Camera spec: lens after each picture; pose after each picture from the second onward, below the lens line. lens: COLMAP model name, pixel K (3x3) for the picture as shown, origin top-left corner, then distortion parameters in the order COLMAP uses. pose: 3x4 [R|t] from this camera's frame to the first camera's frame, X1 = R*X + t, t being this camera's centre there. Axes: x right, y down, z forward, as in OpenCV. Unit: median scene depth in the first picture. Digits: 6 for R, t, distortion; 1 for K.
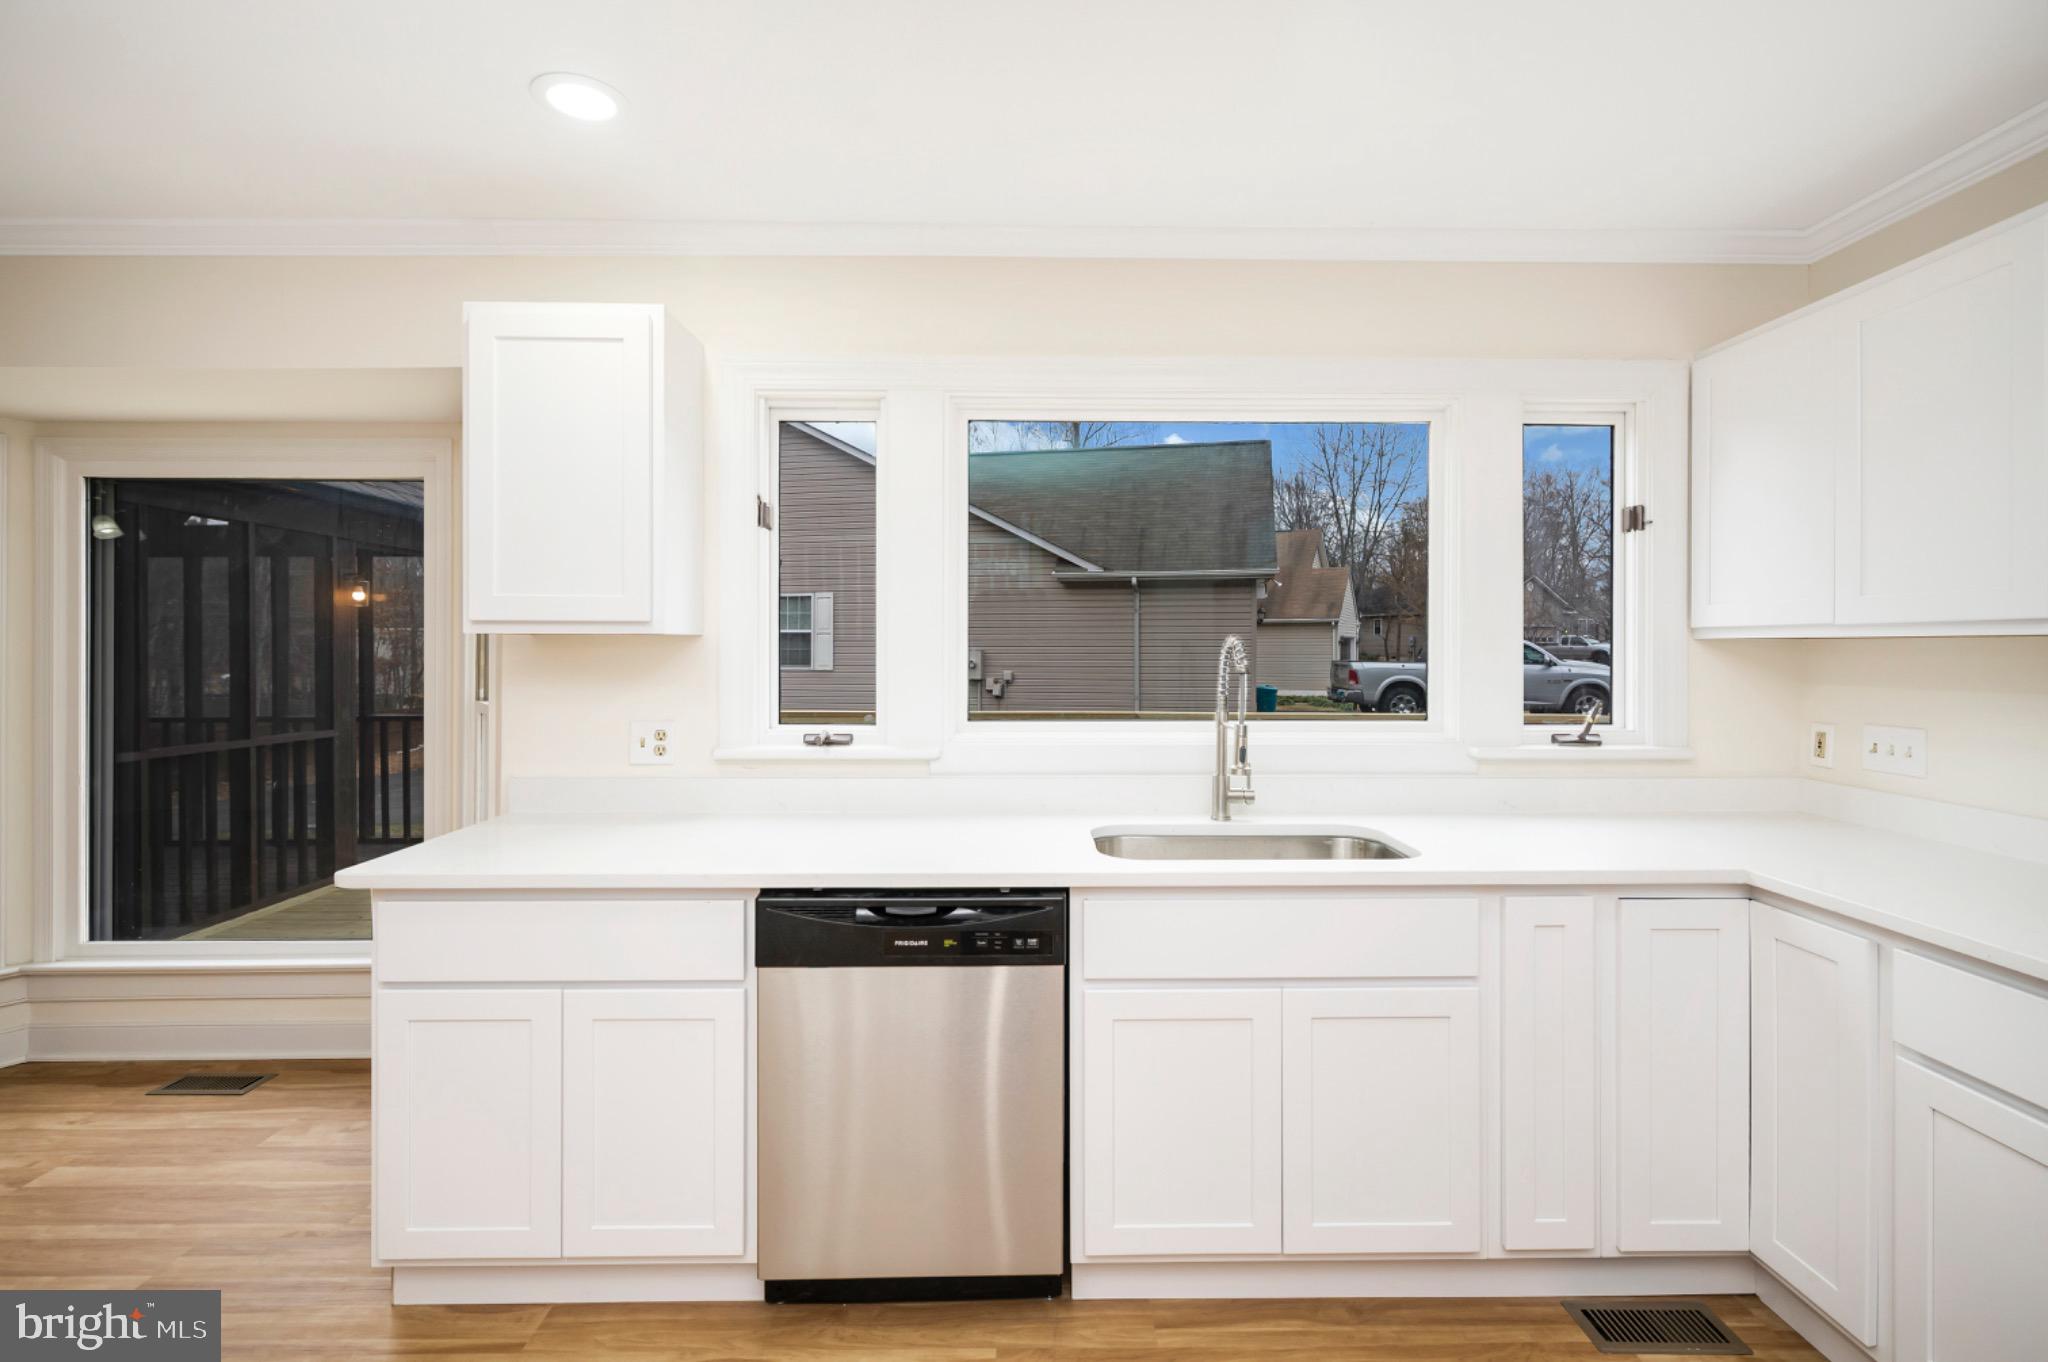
lens RADIAL K [[938.8, 0, 1011.4], [0, 938.8, 642.2], [0, 0, 1]] dist [-0.002477, 0.000891]
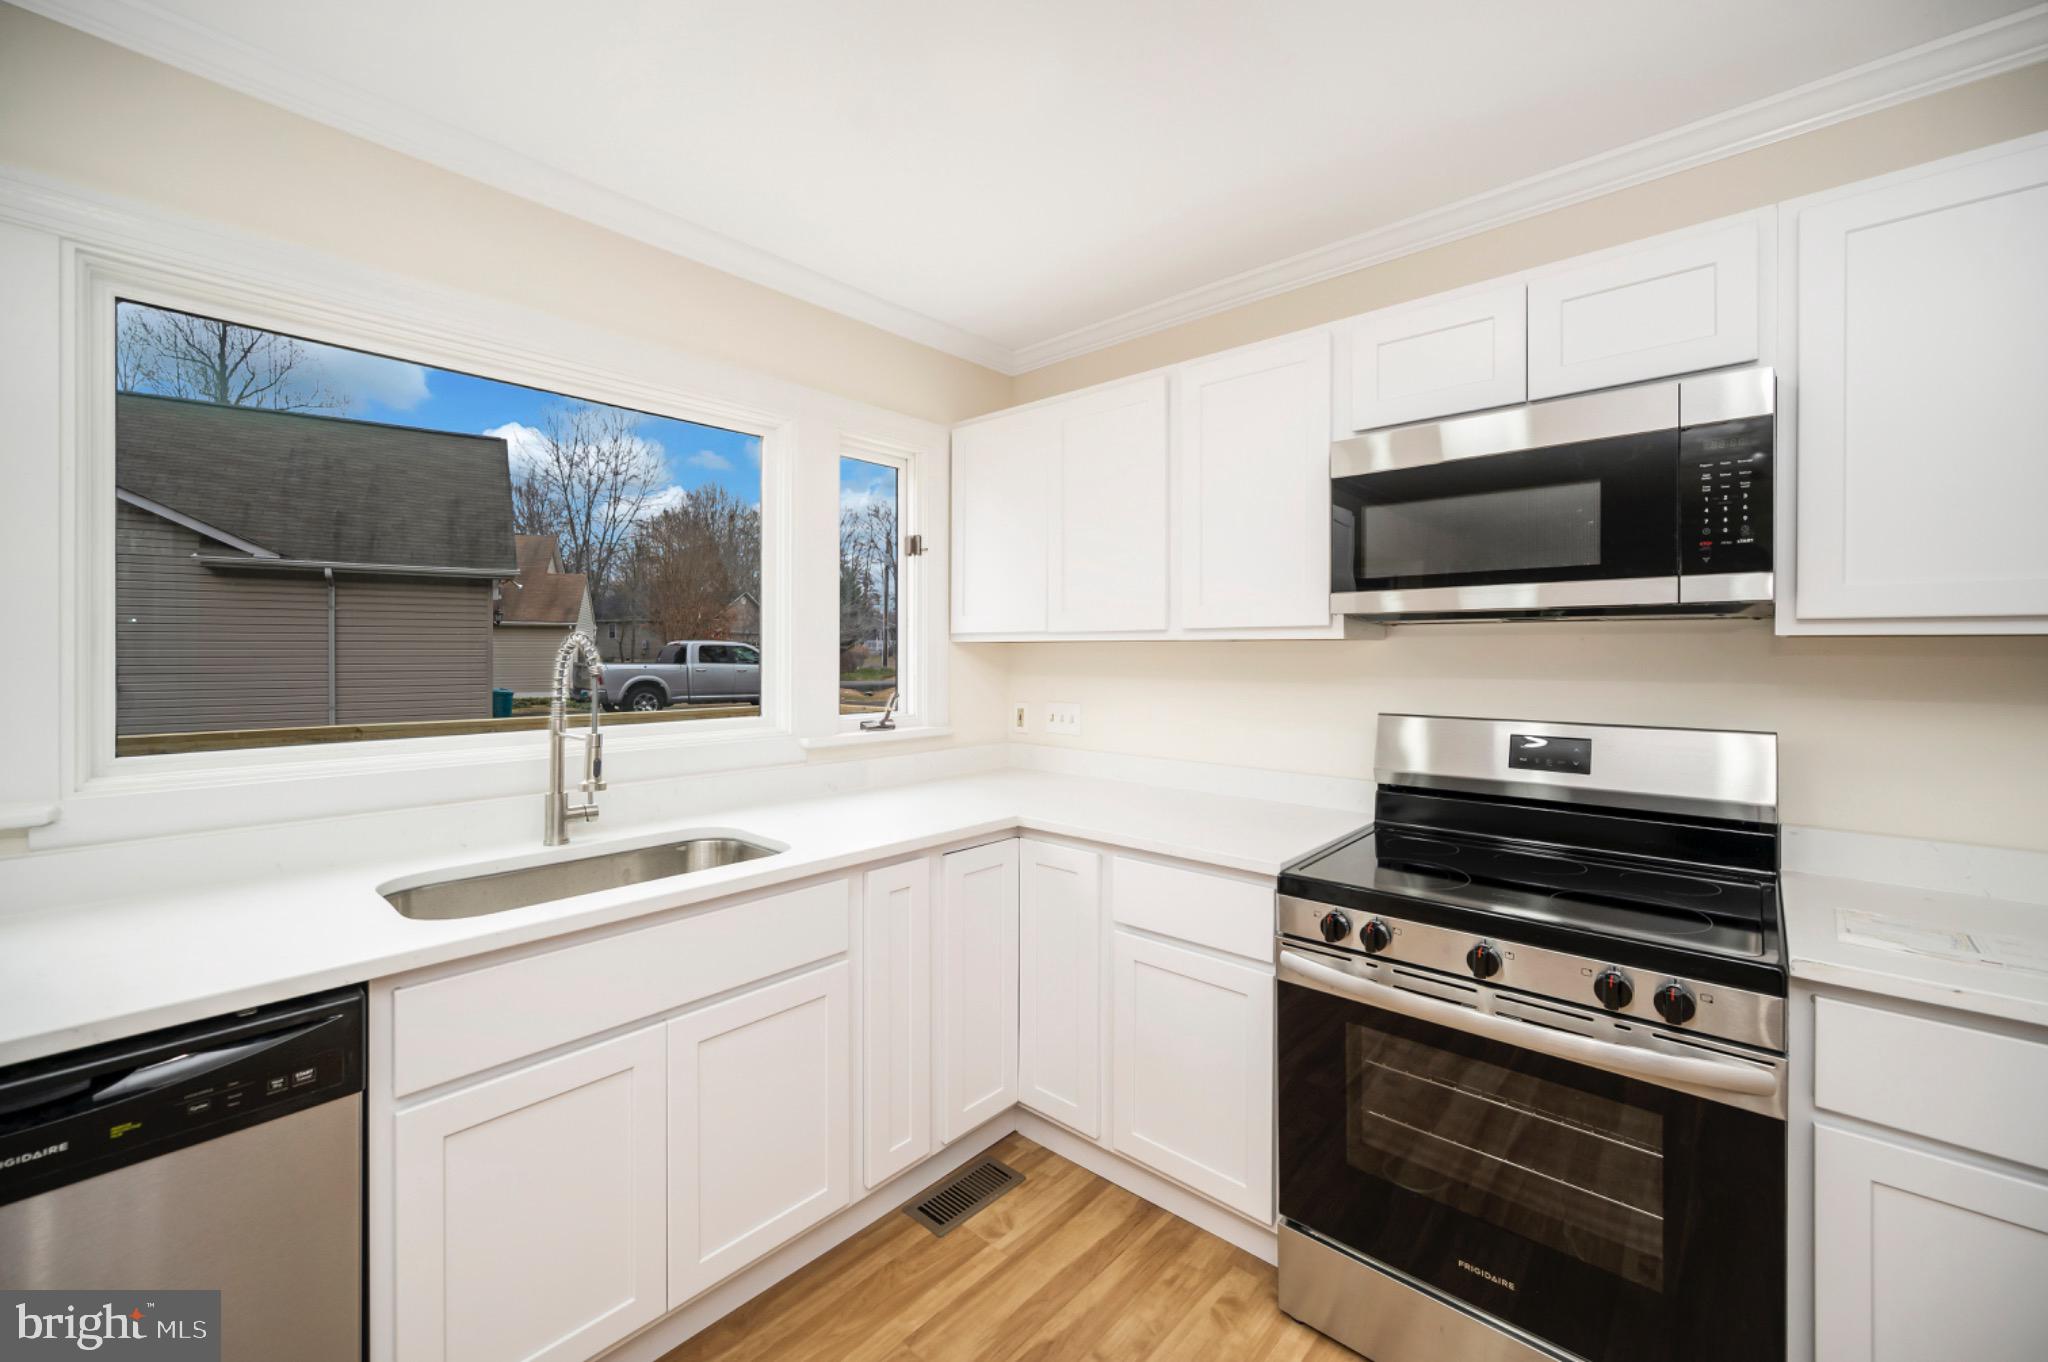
lens RADIAL K [[825.5, 0, 1033.1], [0, 825.5, 651.9], [0, 0, 1]] dist [-0.002544, -0.000001]
pose [[0.663345, -0.000128, 0.748314, -0.055437], [-0.005309, 0.999974, 0.004877, 0.004241], [-0.748295, -0.007208, 0.663327, 0.157014]]
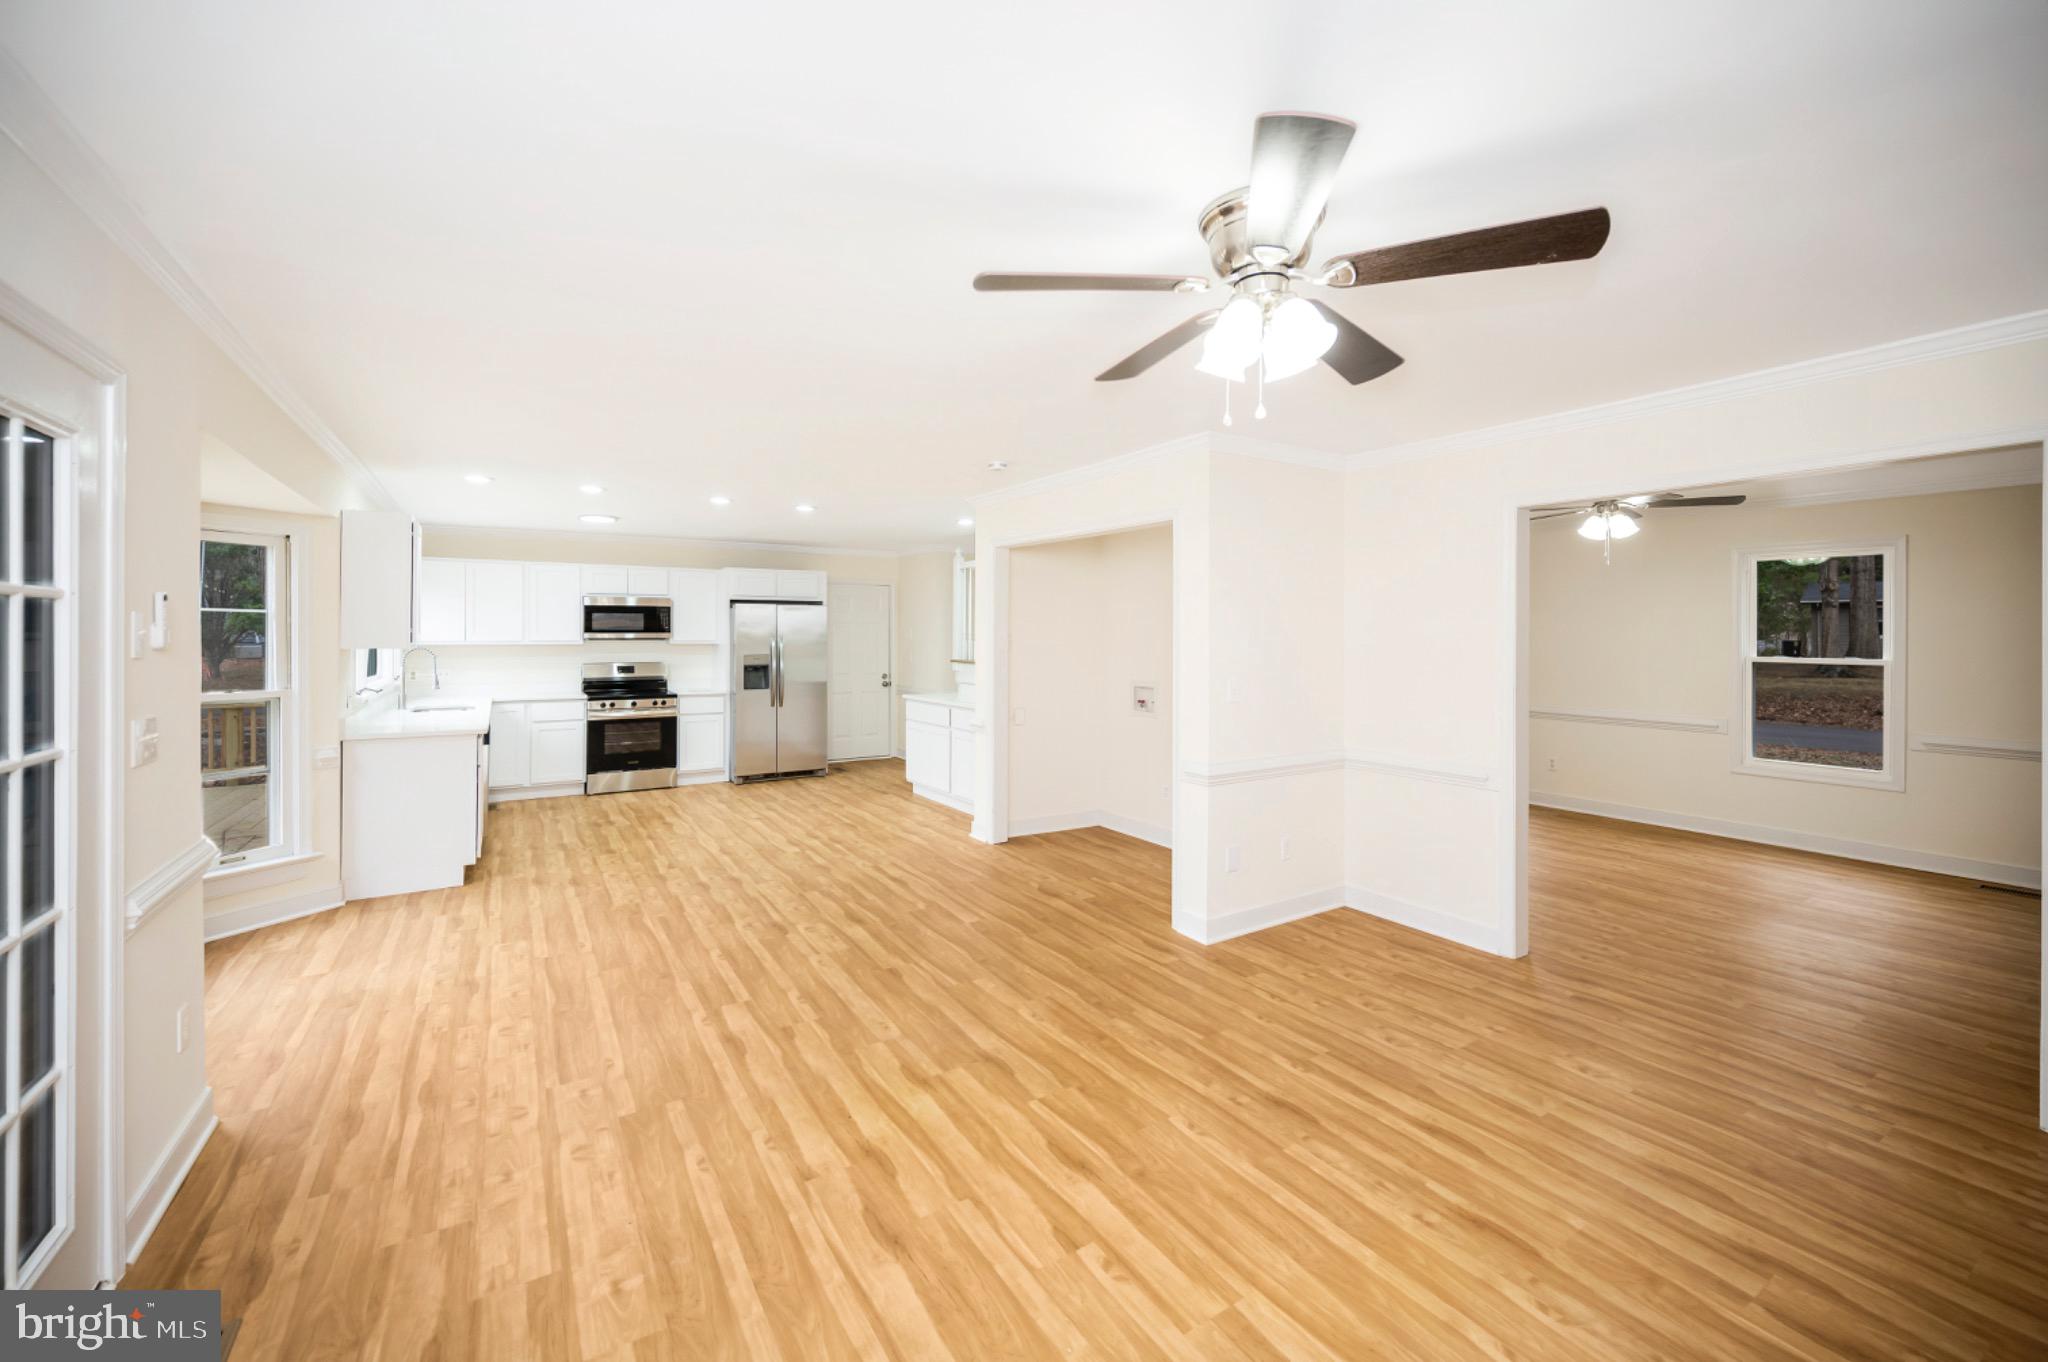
lens RADIAL K [[825.5, 0, 1050.3], [0, 825.5, 632.6], [0, 0, 1]] dist [-0.002544, -0.000001]
pose [[-0.558571, -0.000626, 0.829457, -2.890873], [-0.007313, 0.999965, -0.004170, -0.049949], [-0.829425, -0.008395, -0.558556, 0.738560]]
